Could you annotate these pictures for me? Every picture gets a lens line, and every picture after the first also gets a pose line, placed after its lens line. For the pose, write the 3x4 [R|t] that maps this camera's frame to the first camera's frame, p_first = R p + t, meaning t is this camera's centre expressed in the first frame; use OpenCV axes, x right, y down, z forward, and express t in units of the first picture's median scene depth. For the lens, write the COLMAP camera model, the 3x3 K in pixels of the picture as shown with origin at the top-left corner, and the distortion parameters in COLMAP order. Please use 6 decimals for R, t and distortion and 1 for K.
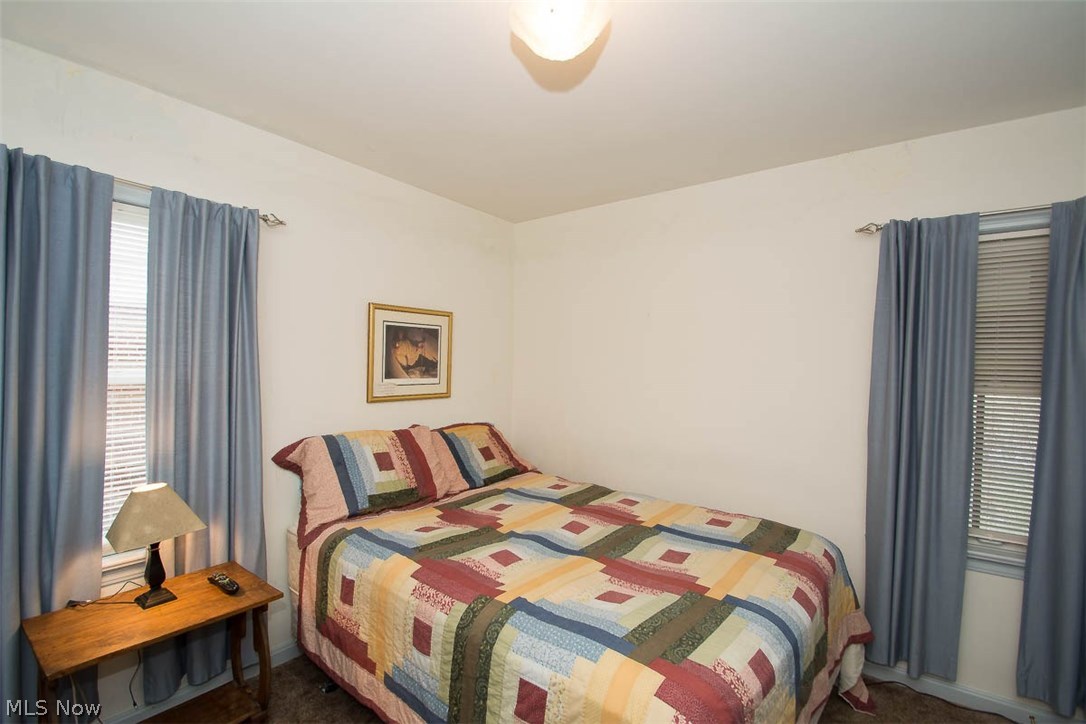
lens RADIAL K [[480.2, 0, 543.0], [0, 480.2, 374.1], [0, 0, 1]] dist [-0.000503, -0.000651]
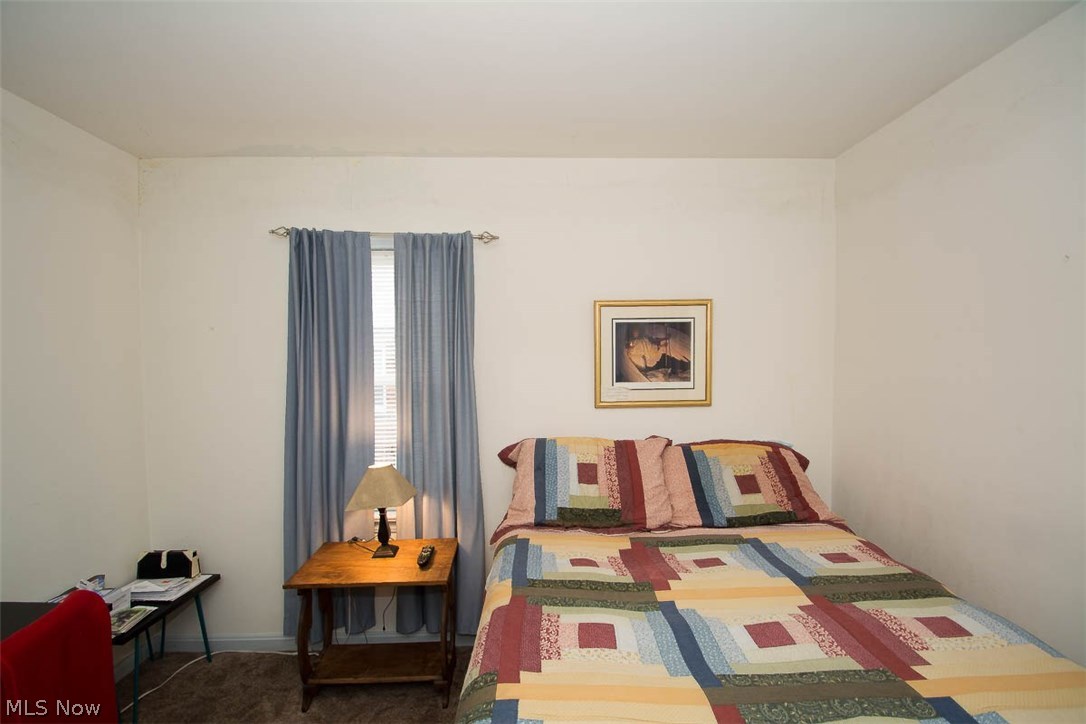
lens RADIAL K [[473.8, 0, 534.5], [0, 473.8, 376.5], [0, 0, 1]] dist [0.010252, -0.014620]
pose [[0.630978, -0.000333, -0.775800, 0.278577], [0.003967, 0.999988, 0.002797, -0.004514], [0.775790, -0.004842, 0.630972, 0.324720]]
